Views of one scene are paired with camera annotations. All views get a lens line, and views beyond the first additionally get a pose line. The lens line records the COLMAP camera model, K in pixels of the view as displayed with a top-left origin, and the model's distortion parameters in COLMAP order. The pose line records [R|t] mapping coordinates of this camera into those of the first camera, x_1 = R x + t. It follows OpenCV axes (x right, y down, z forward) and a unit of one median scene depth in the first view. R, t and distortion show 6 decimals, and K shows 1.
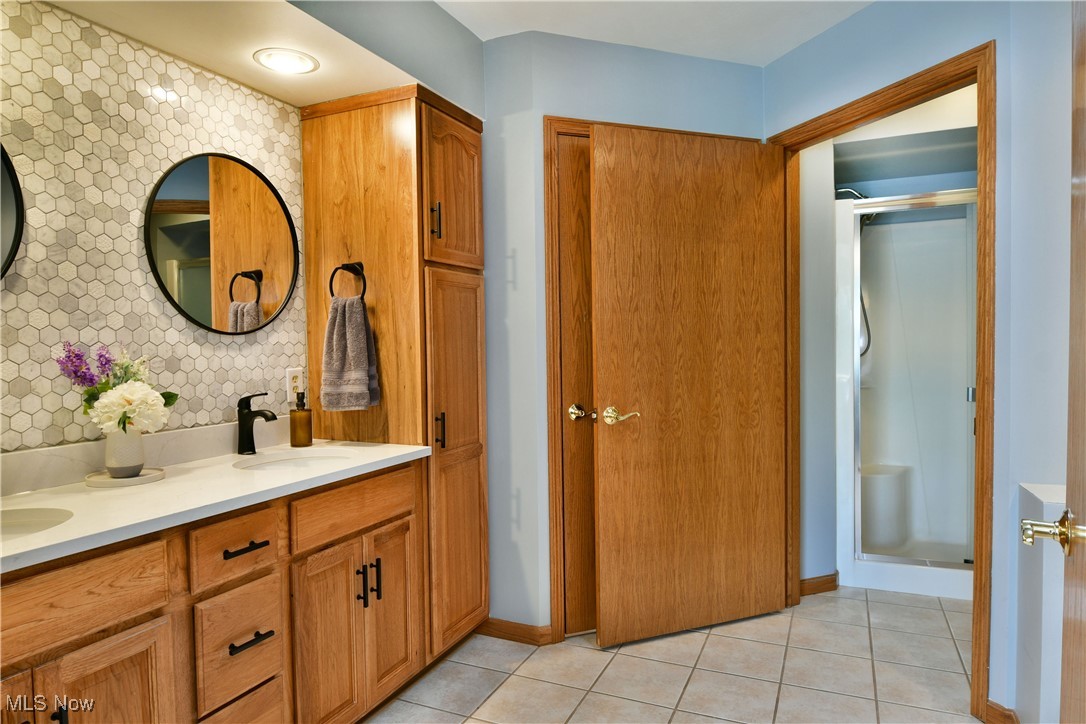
lens RADIAL K [[668.1, 0, 537.6], [0, 668.1, 362.7], [0, 0, 1]] dist [-0.006288, -0.004298]
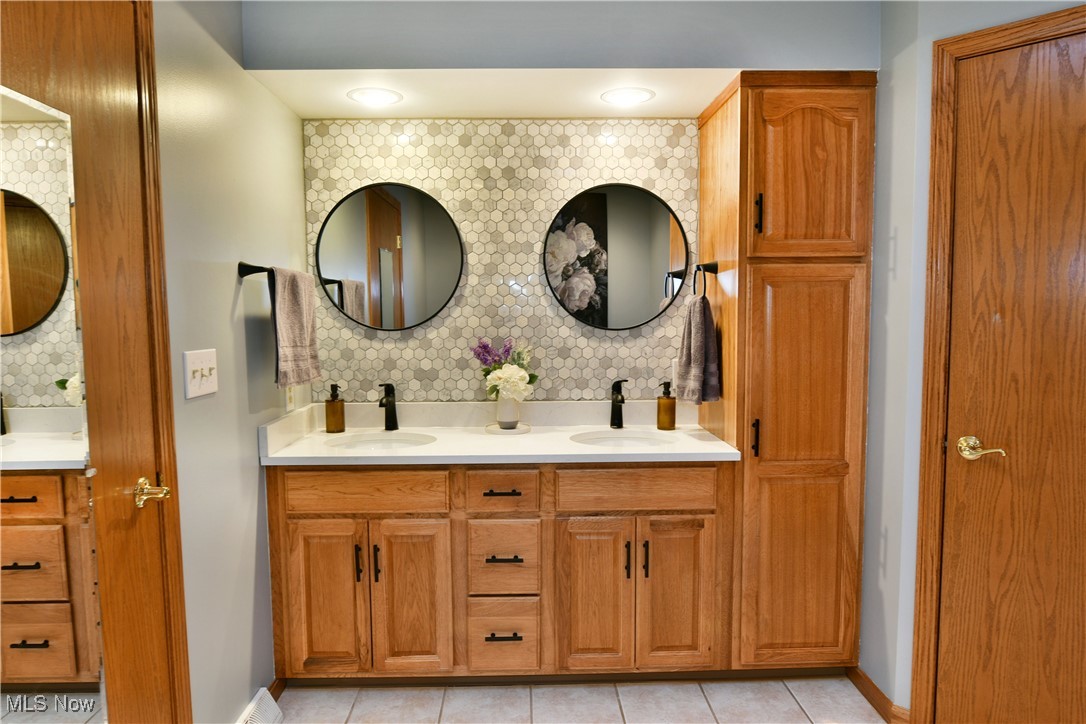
lens RADIAL K [[668.1, 0, 537.6], [0, 668.1, 362.7], [0, 0, 1]] dist [-0.006288, -0.004298]
pose [[0.439963, 0.079854, -0.894459, 0.617192], [-0.025529, 0.996748, 0.076429, -0.075887], [0.897653, -0.010791, 0.440571, 0.341486]]
